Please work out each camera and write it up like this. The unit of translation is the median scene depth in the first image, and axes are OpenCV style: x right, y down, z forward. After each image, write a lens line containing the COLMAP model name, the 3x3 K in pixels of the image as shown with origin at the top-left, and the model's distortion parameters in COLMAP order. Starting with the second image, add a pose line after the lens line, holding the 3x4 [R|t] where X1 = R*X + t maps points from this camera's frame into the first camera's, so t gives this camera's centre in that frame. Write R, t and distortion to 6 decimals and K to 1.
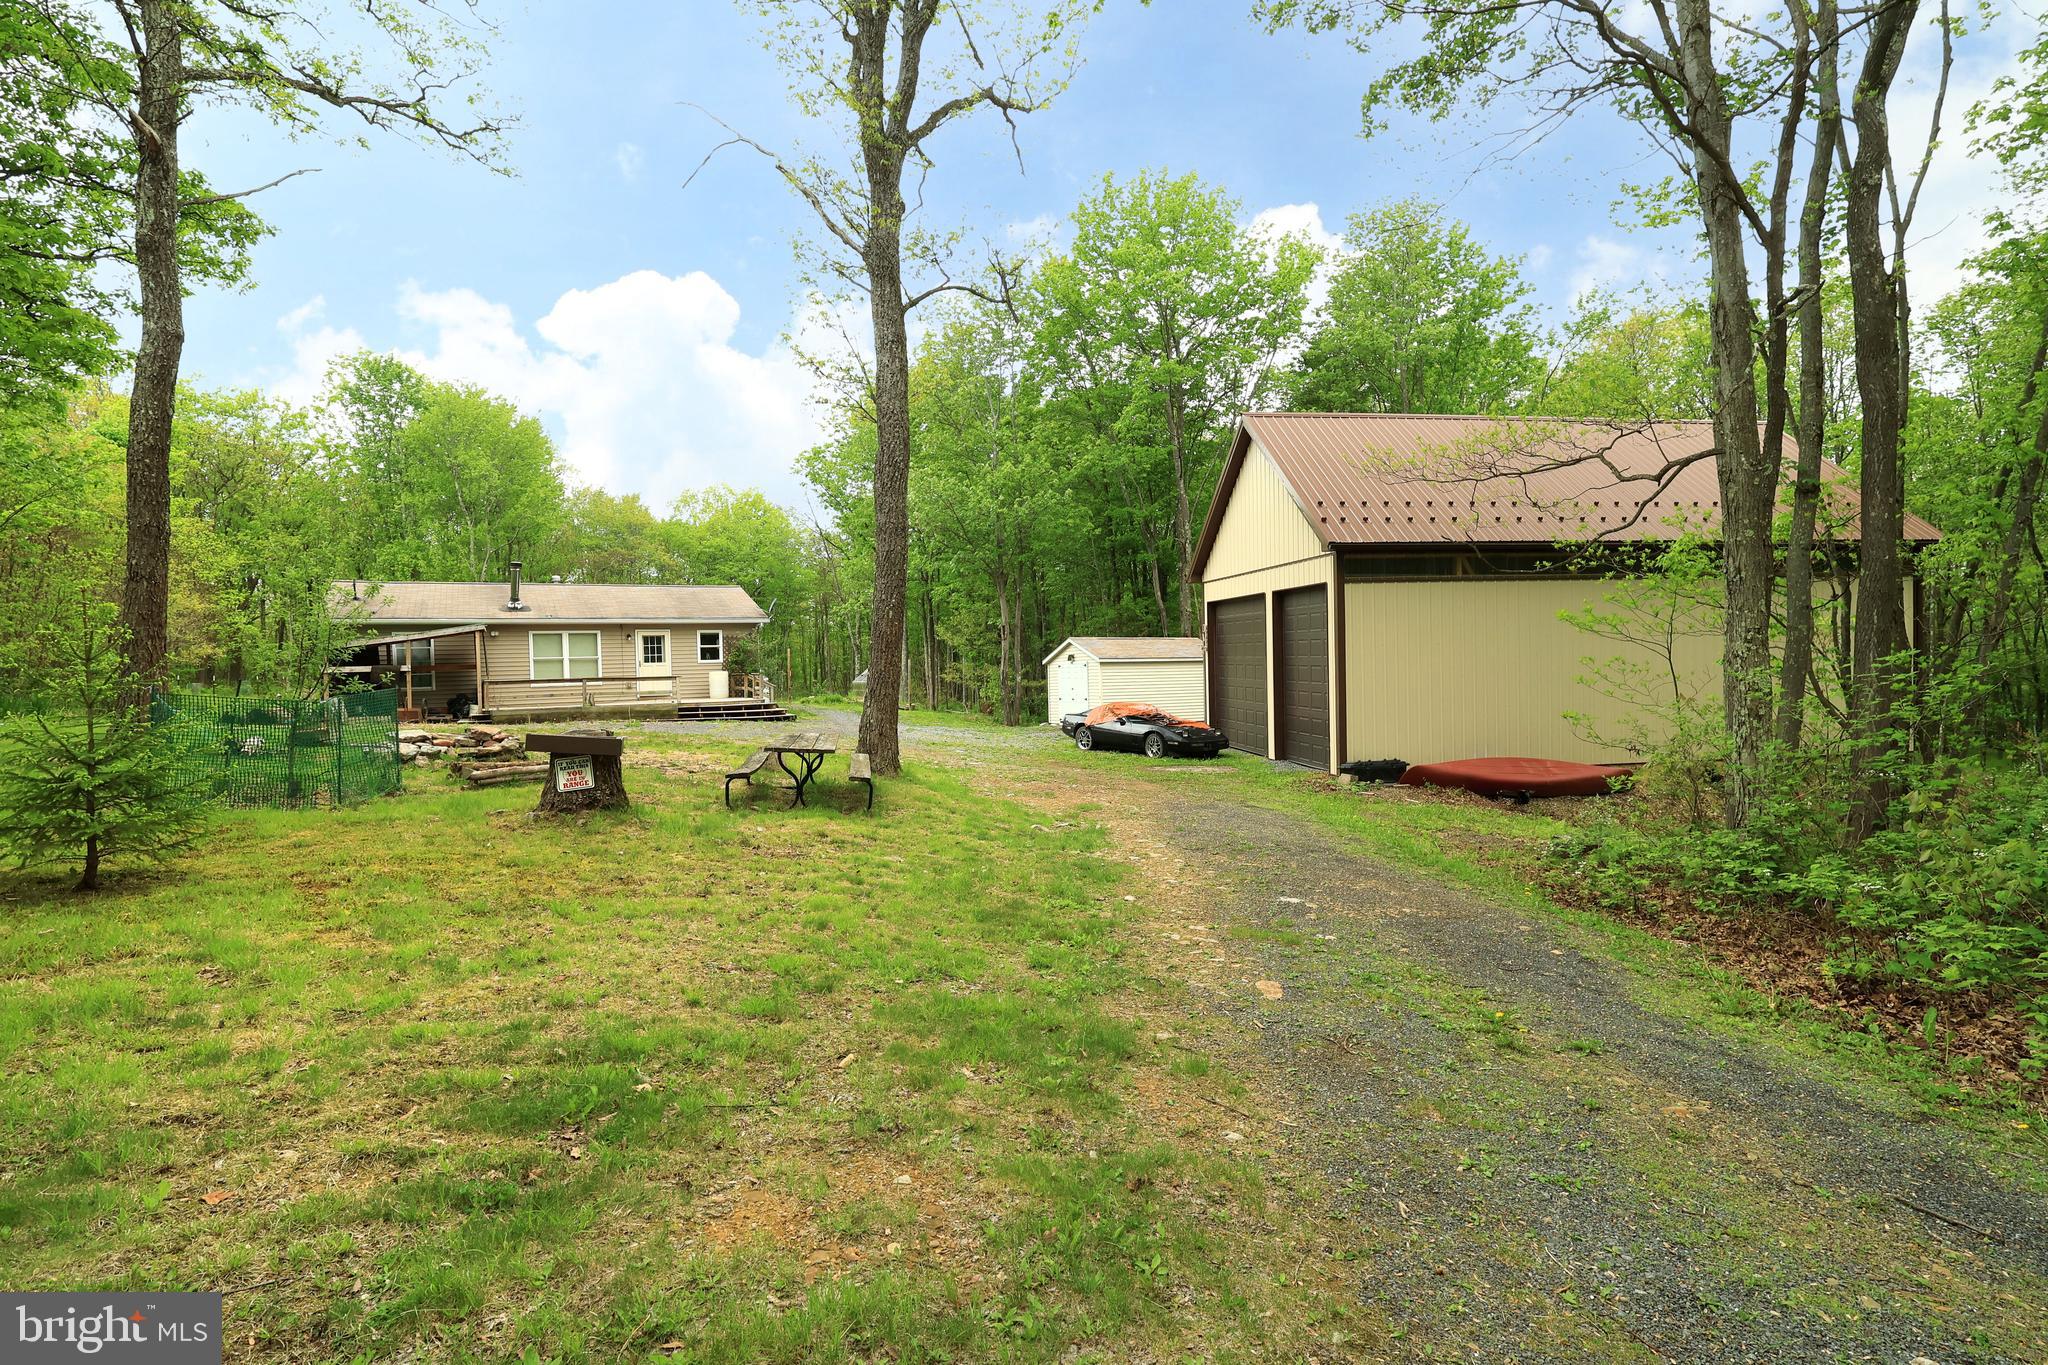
lens RADIAL K [[973.9, 0, 1024.0], [0, 973.9, 682.5], [0, 0, 1]] dist [-0.000769, 0.000088]
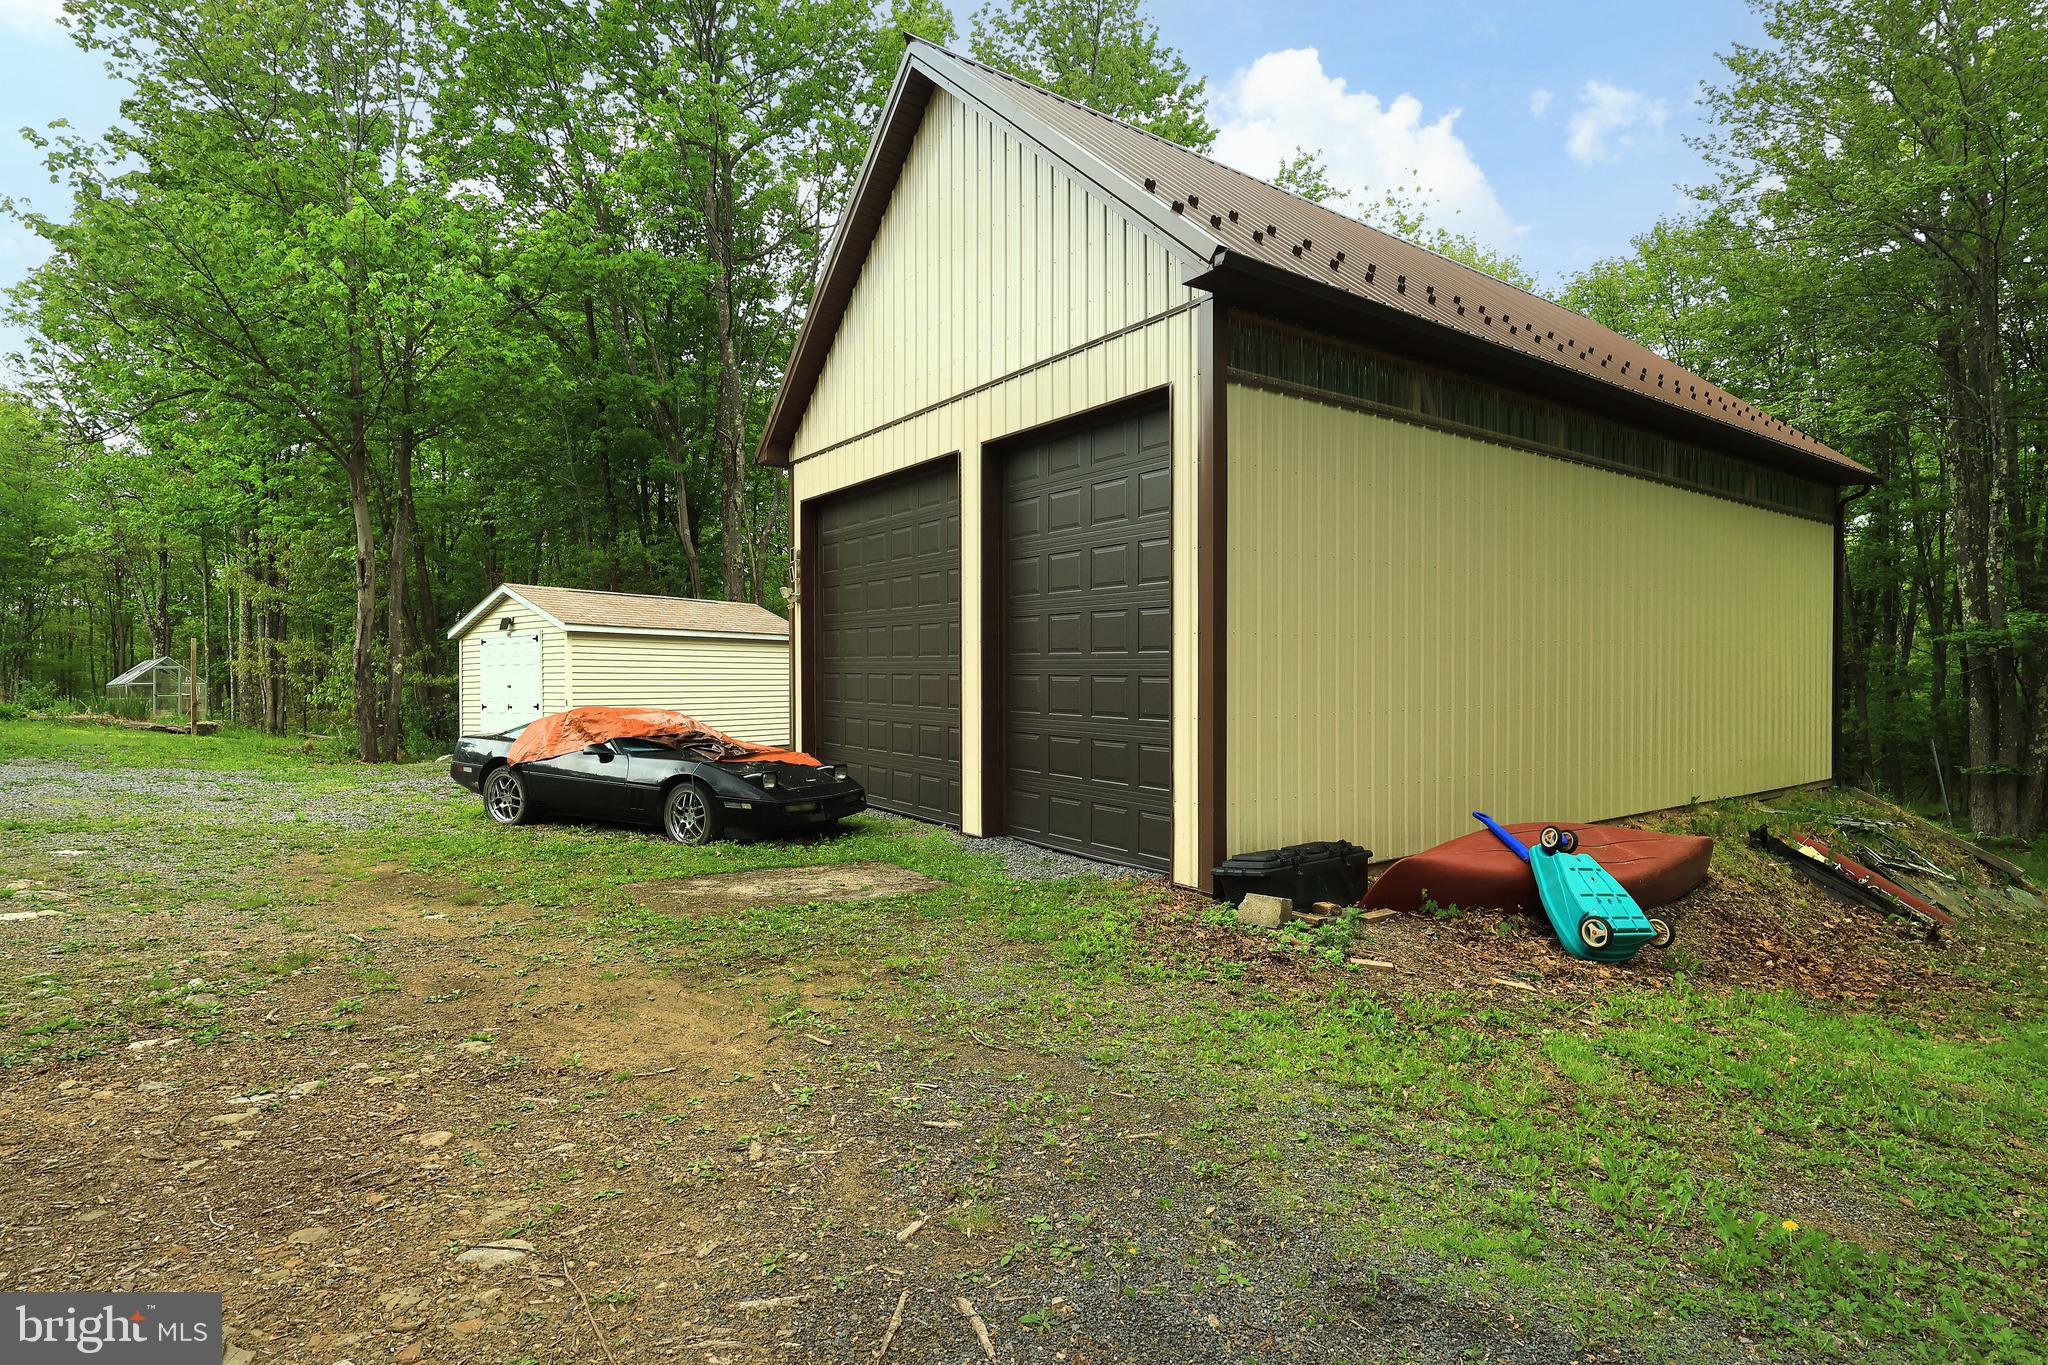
lens RADIAL K [[1015.7, 0, 1024.0], [0, 1015.7, 682.5], [0, 0, 1]] dist [-0.001432, -0.000322]
pose [[0.890955, 0.016195, 0.453803, 0.062745], [-0.006312, 0.999709, -0.023285, 0.019297], [-0.454048, 0.017881, 0.890798, 0.532995]]
